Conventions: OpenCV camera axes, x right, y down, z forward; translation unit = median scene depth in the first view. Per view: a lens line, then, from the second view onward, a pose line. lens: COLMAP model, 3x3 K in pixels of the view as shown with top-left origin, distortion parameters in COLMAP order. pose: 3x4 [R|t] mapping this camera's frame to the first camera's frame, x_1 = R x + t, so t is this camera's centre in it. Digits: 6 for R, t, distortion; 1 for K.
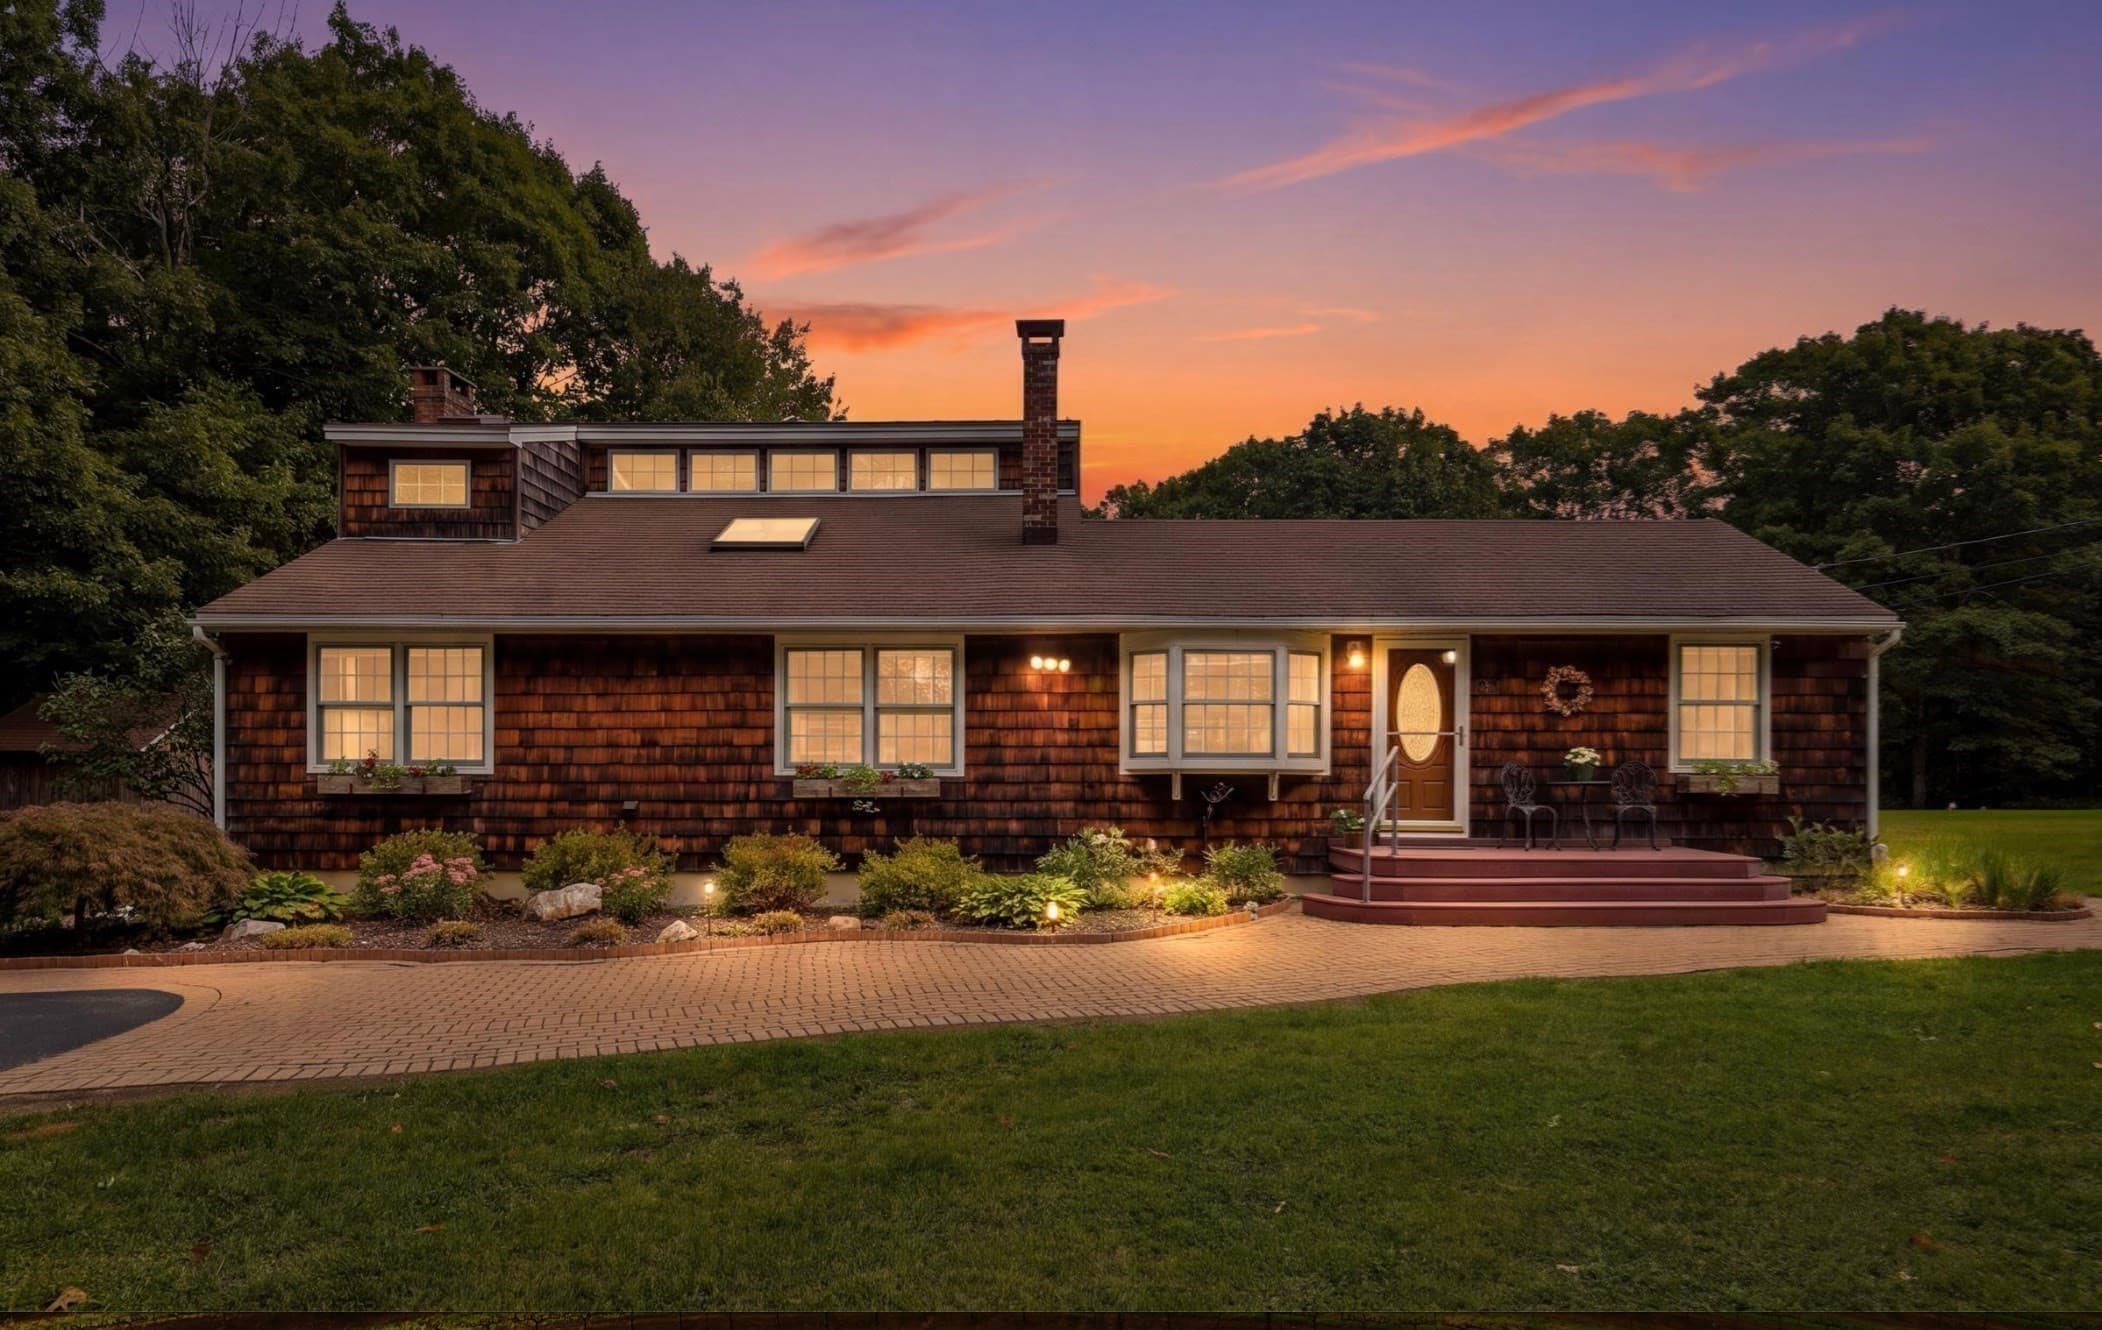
lens RADIAL K [[1197.6, 0, 1034.6], [0, 1197.6, 772.8], [0, 0, 1]] dist [-0.002728, 0.025066]
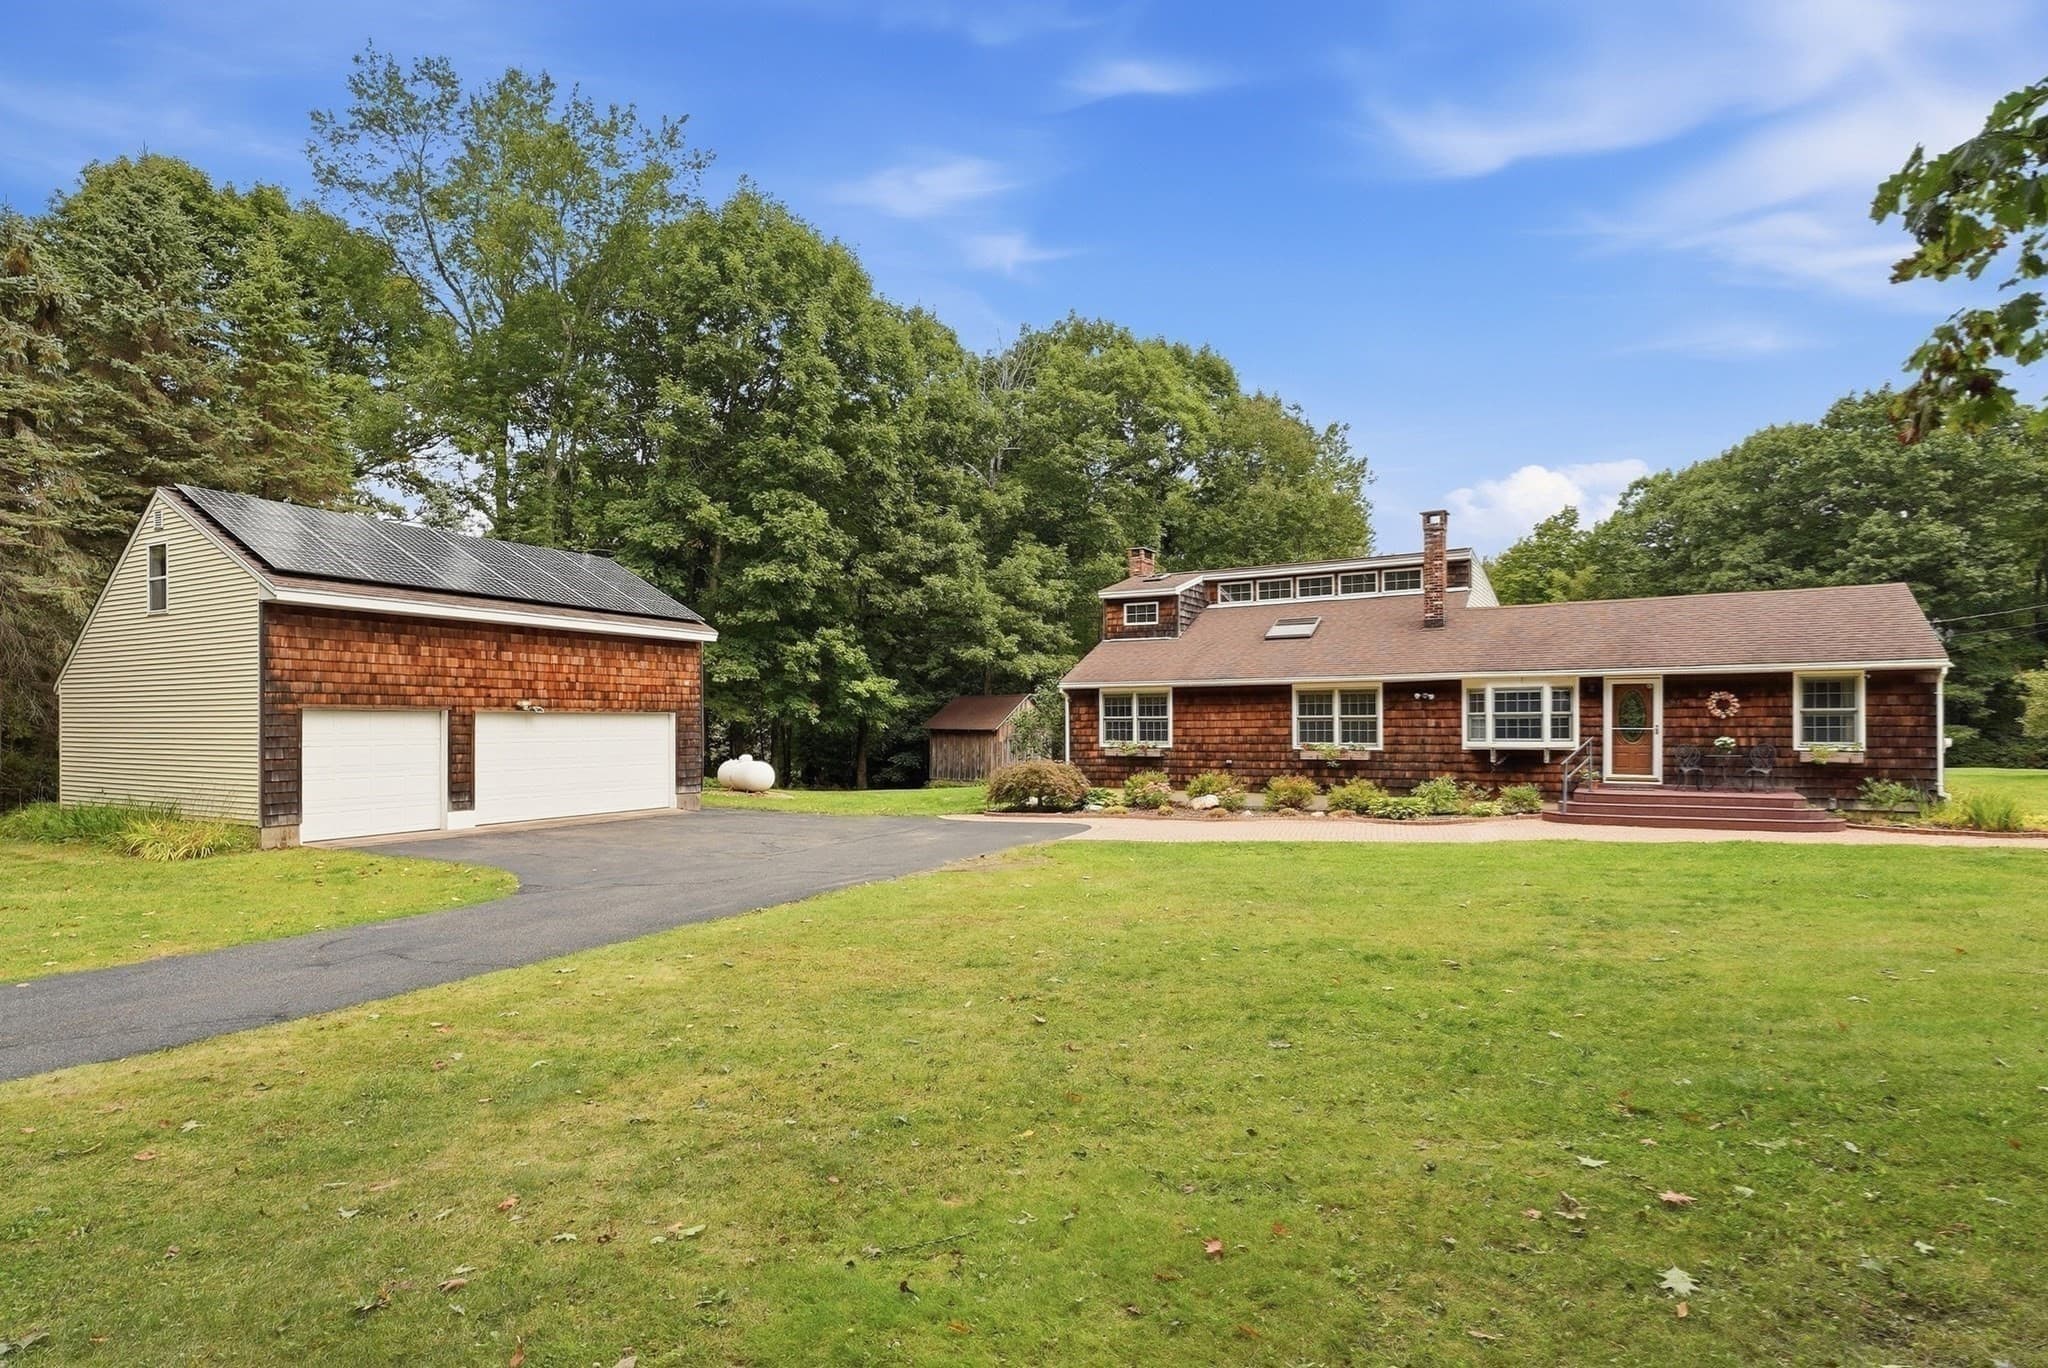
lens RADIAL K [[1004.9, 0, 1027.2], [0, 1004.9, 717.2], [0, 0, 1]] dist [-0.020518, 0.001046]
pose [[0.863092, -0.010063, -0.504947, 0.290059], [0.006556, 0.999940, -0.008722, -0.043147], [0.505005, 0.004217, 0.863106, -0.826971]]
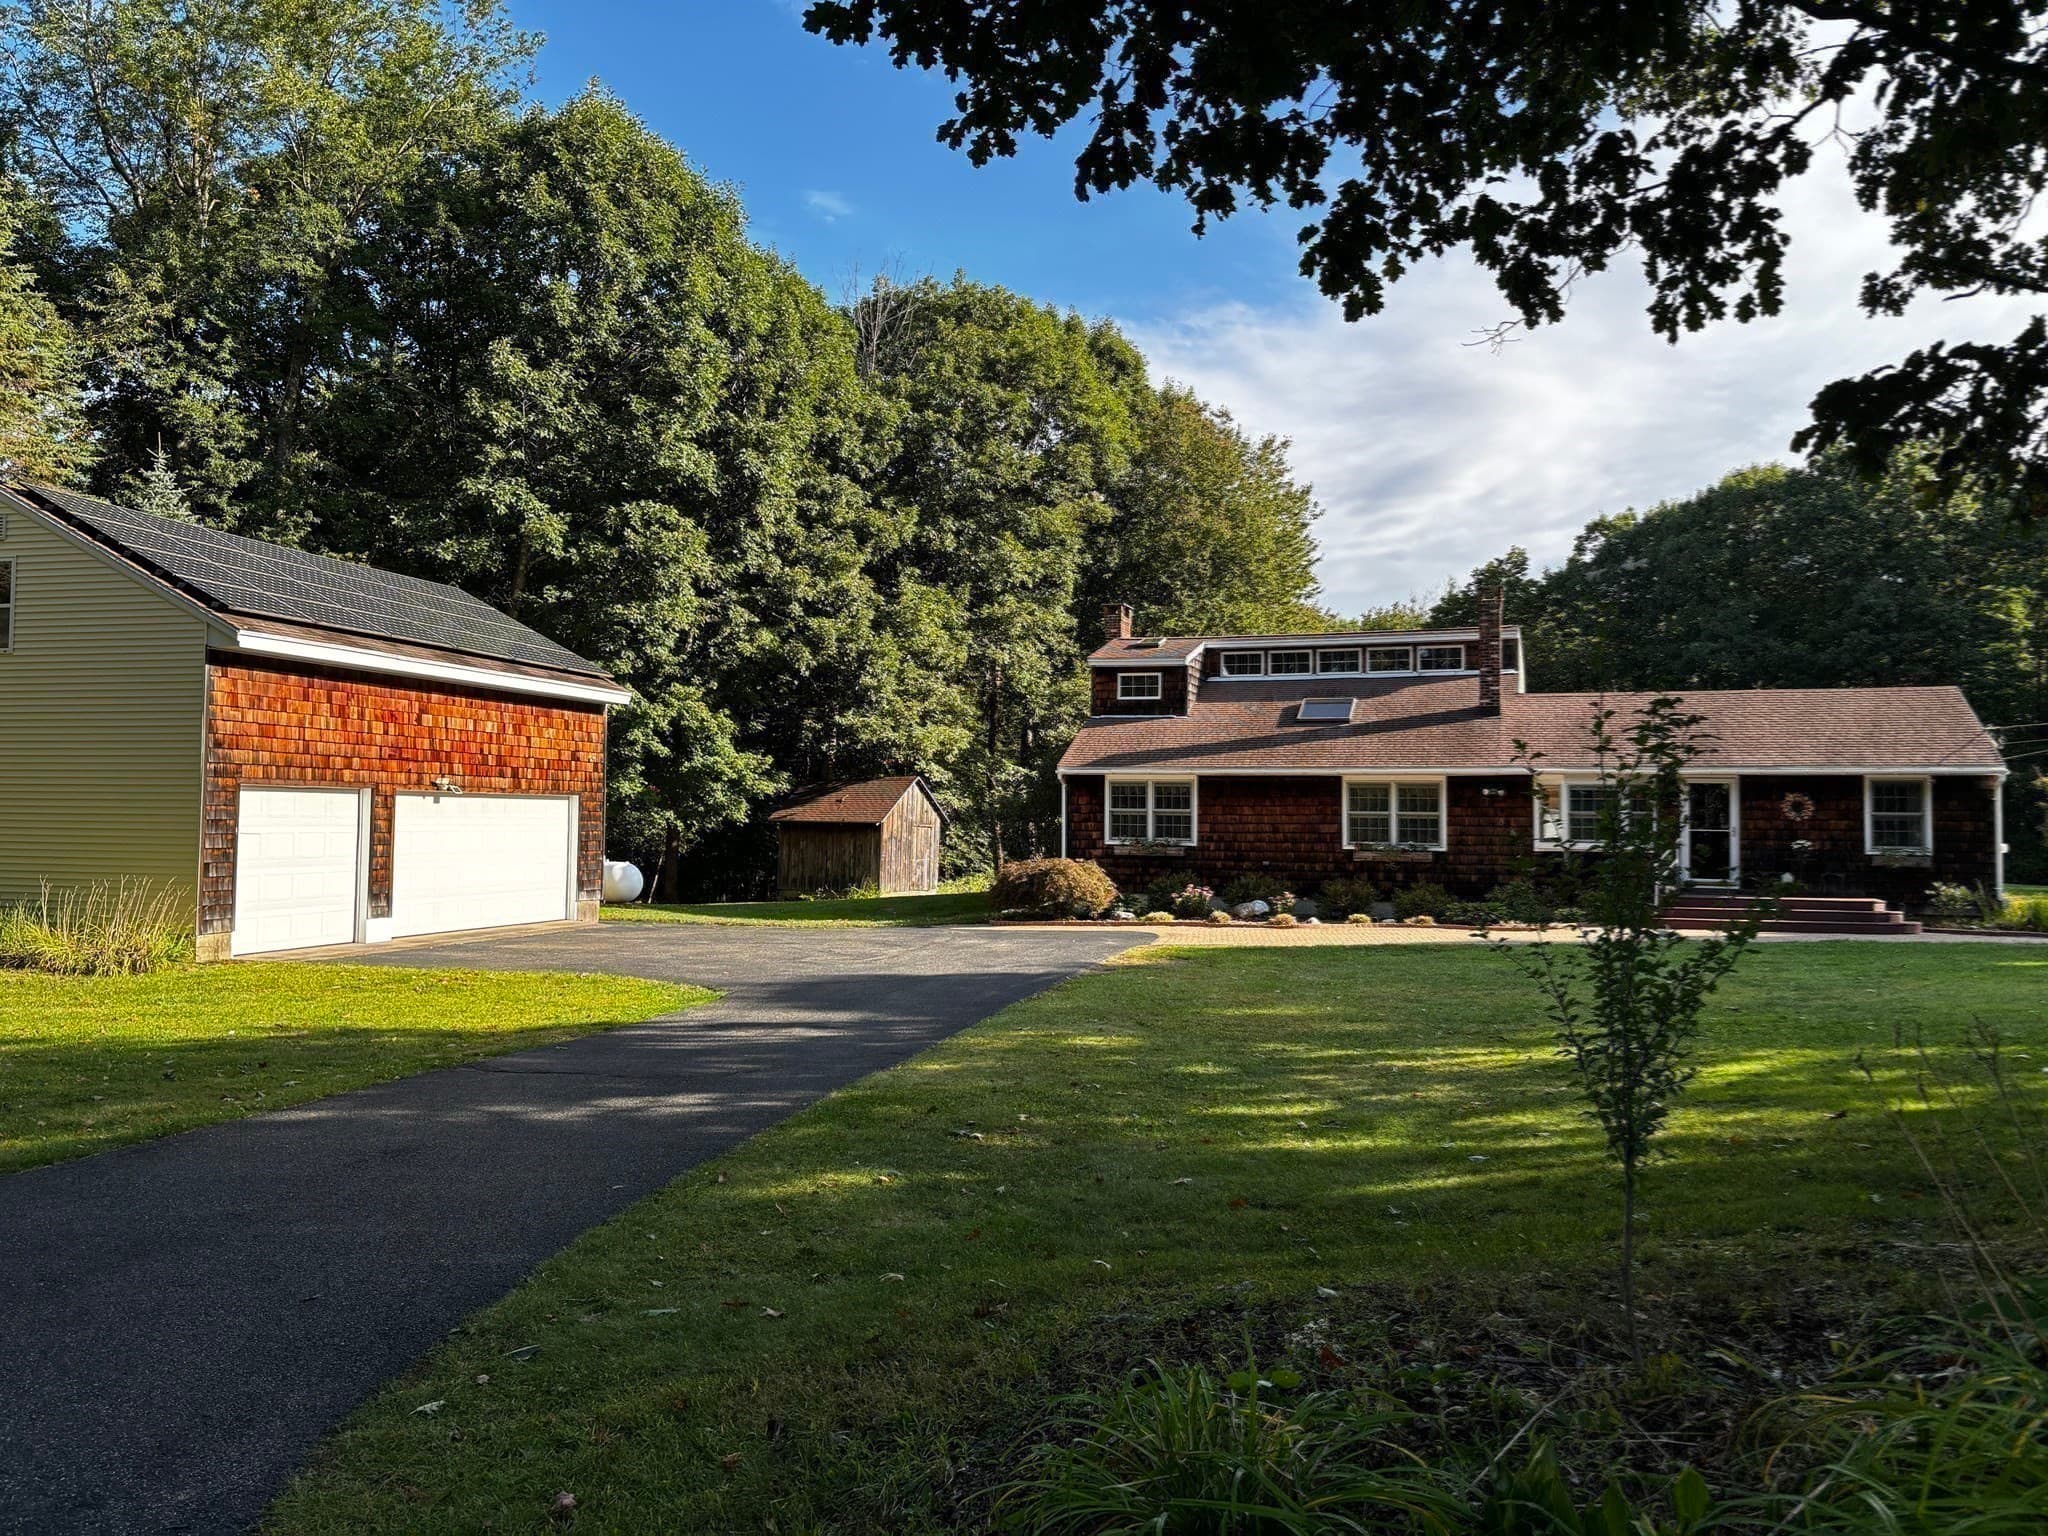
lens RADIAL K [[1489.7, 0, 1024.0], [0, 1489.7, 768.0], [0, 0, 1]] dist [0.001559, -0.001842]
pose [[0.950119, -0.004169, -0.311860, 0.043166], [-0.007425, 0.999325, -0.035981, -0.038592], [0.311800, 0.036502, 0.949447, -1.430593]]
